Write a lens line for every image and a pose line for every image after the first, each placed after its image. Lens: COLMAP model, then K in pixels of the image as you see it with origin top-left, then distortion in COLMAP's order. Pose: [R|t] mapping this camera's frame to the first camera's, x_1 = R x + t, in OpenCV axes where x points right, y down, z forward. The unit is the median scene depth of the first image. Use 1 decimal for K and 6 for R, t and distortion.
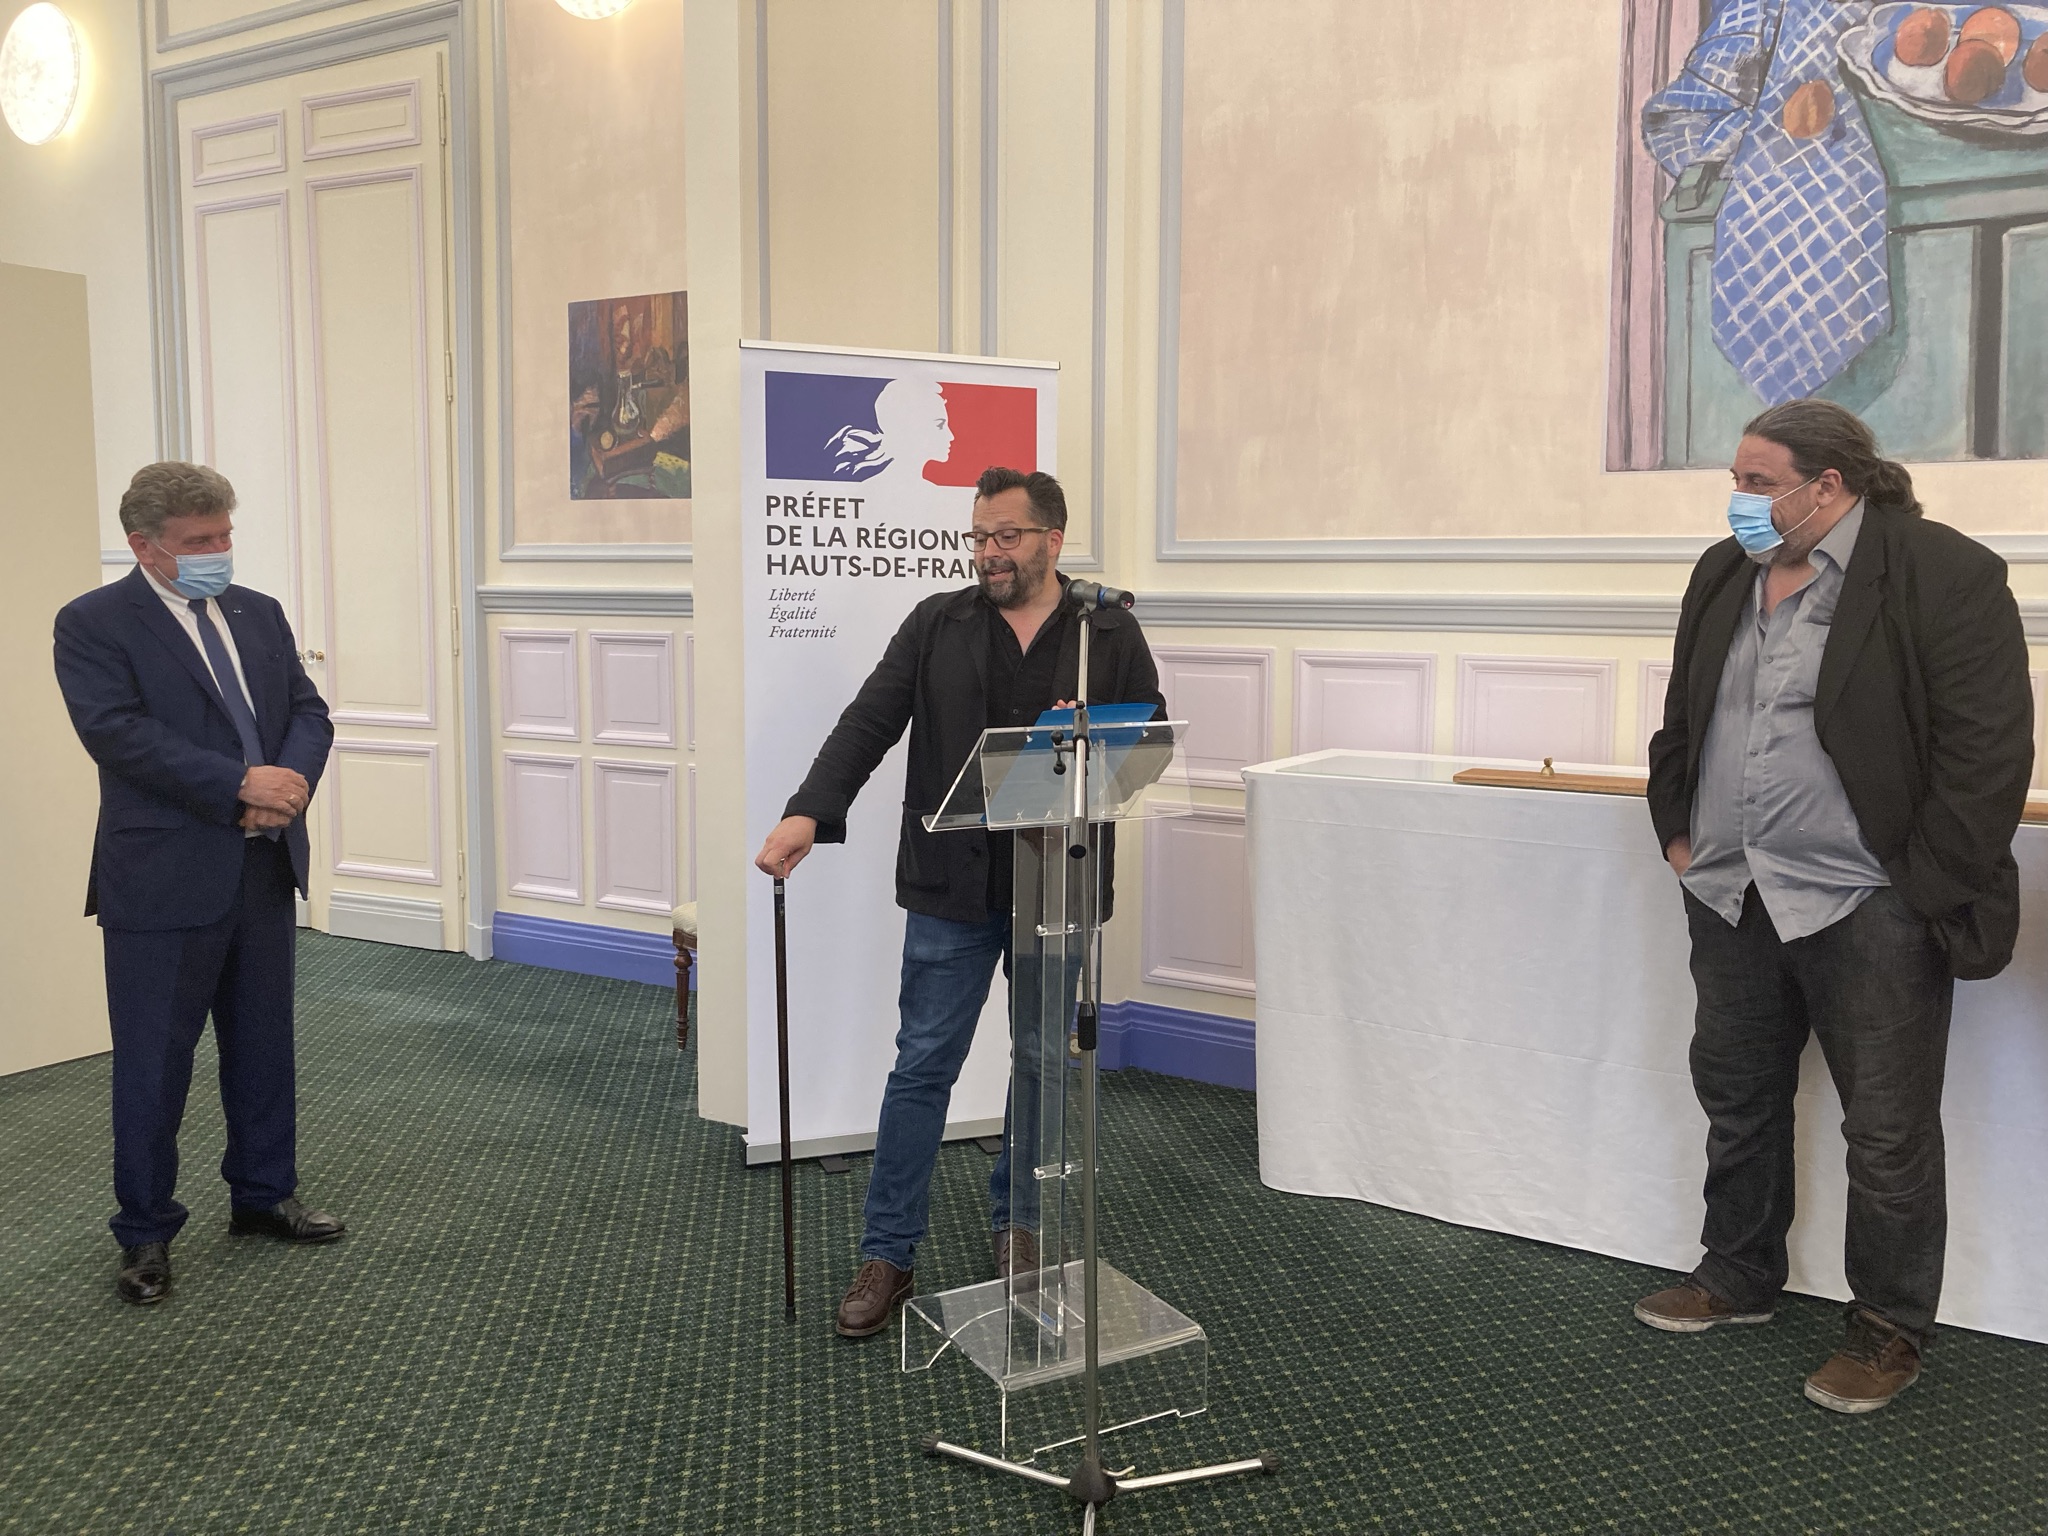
lens RADIAL K [[1686.0, 0, 1041.7], [0, 1686.0, 742.2], [0, 0, 1]] dist [0.045459, -0.039581]
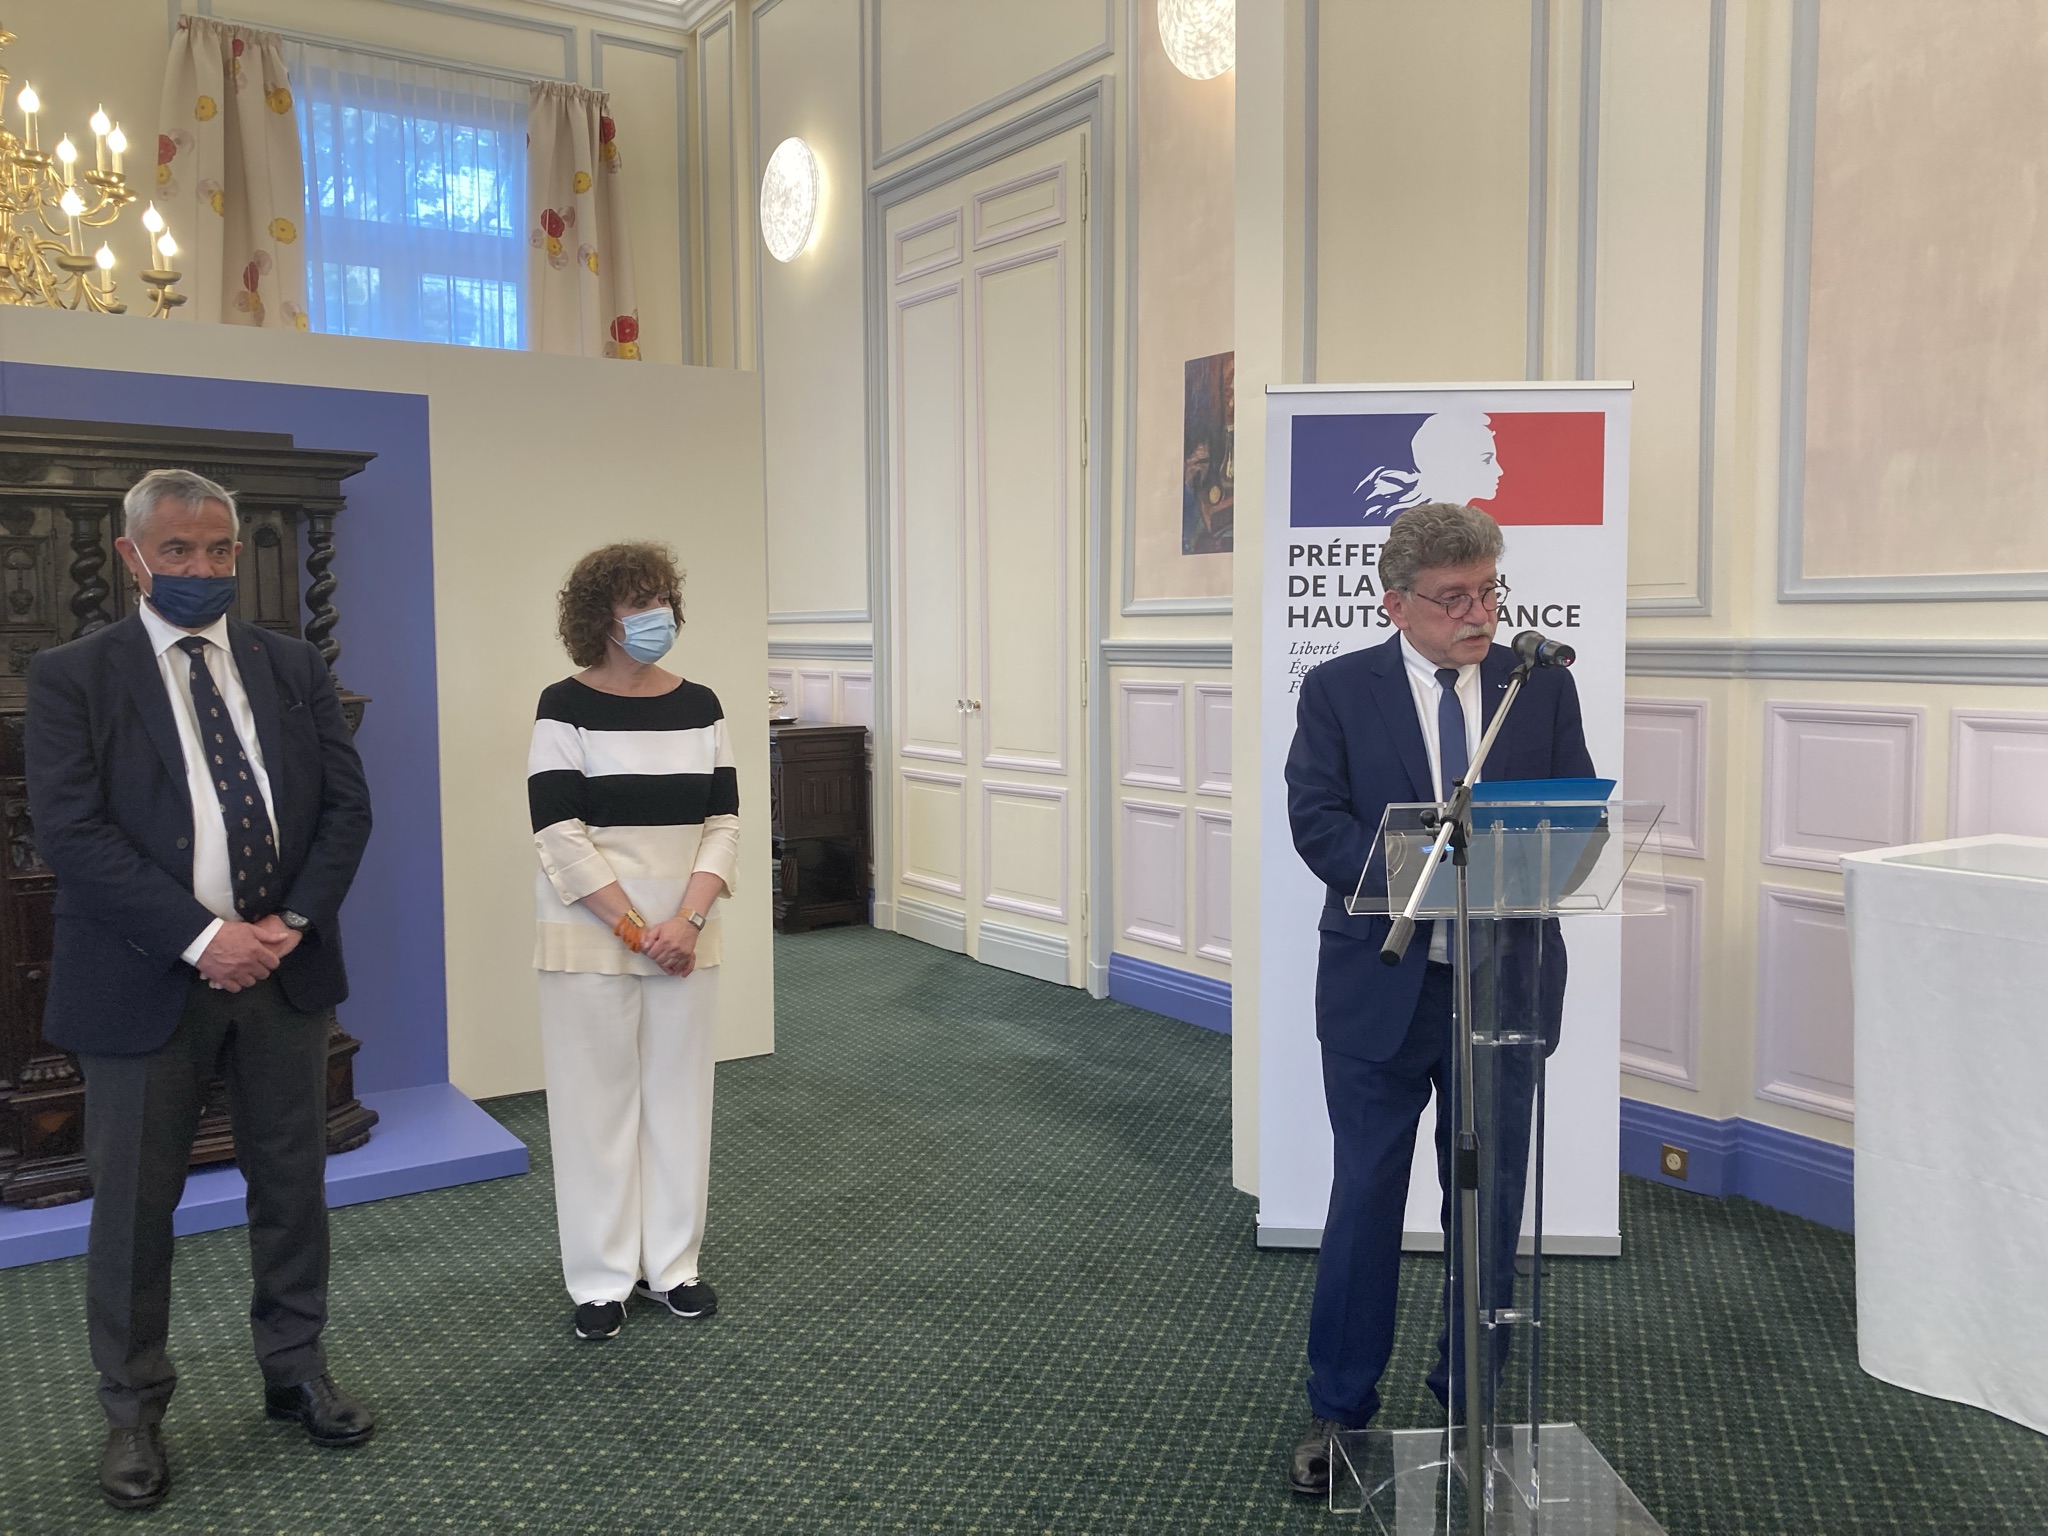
lens RADIAL K [[1686.0, 0, 1038.2], [0, 1686.0, 741.7], [0, 0, 1]] dist [0.045459, -0.039581]
pose [[0.902927, 0.017908, -0.429421, 0.119535], [-0.029127, 0.999384, -0.019568, -0.011645], [0.428806, 0.030176, 0.902892, 0.079474]]
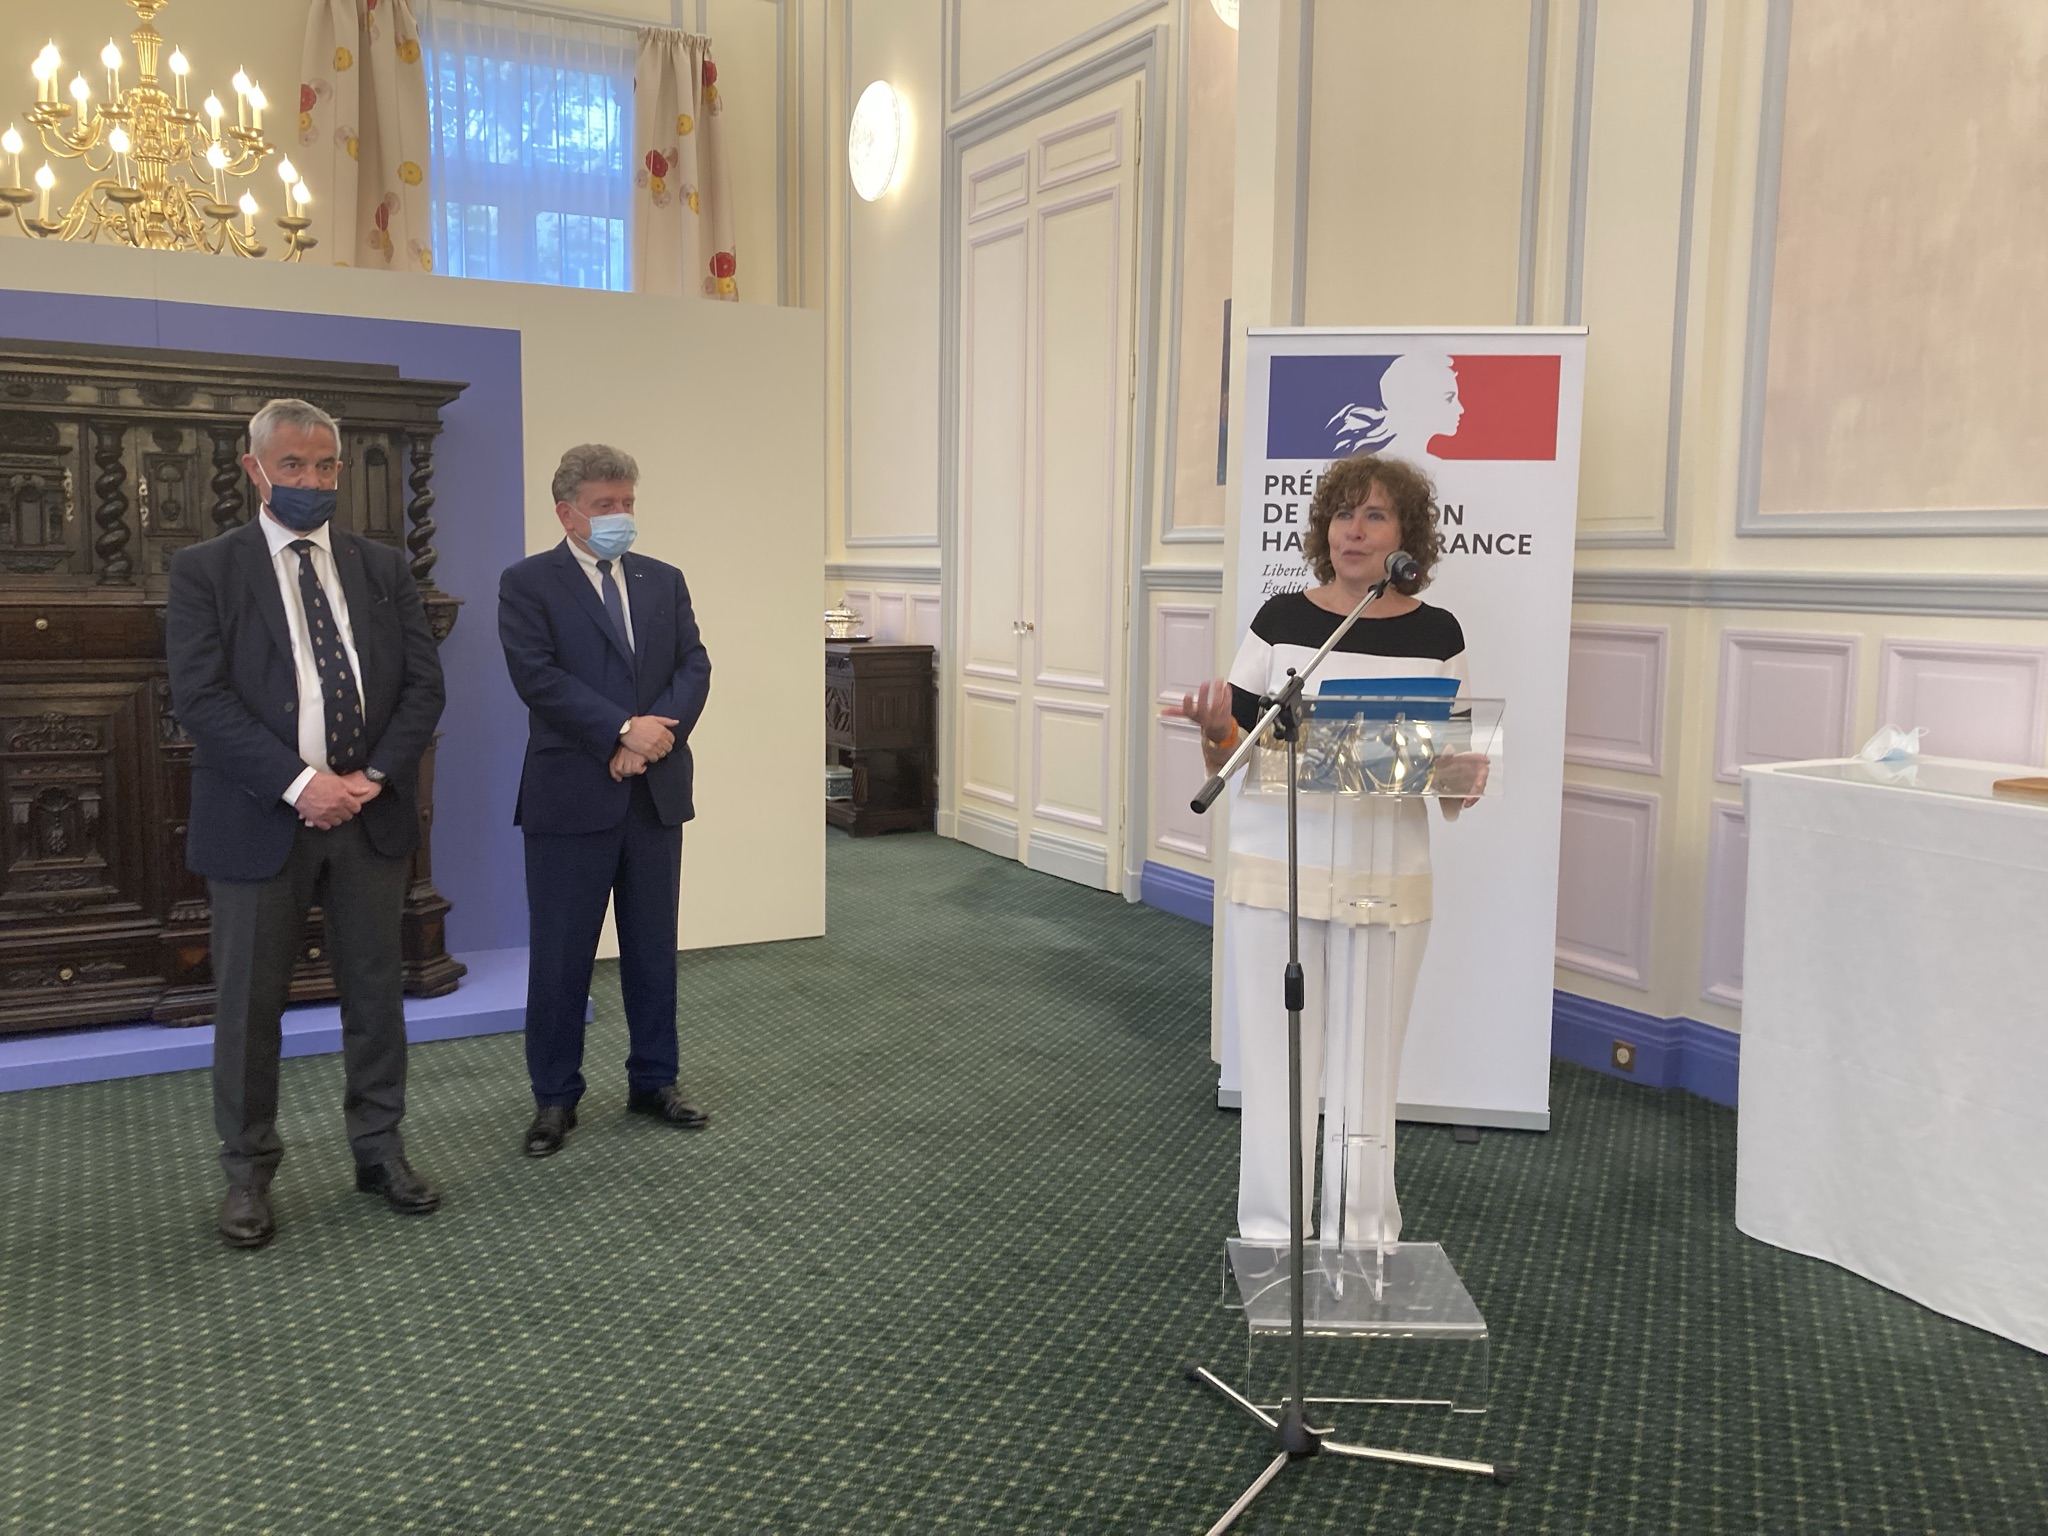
lens RADIAL K [[1686.0, 0, 1002.1], [0, 1686.0, 740.1], [0, 0, 1]] dist [0.045459, -0.039581]
pose [[0.858832, 0.059279, -0.508816, 0.237563], [-0.055392, 0.998204, 0.022798, 0.003121], [0.509254, 0.008605, 0.860573, 0.016381]]
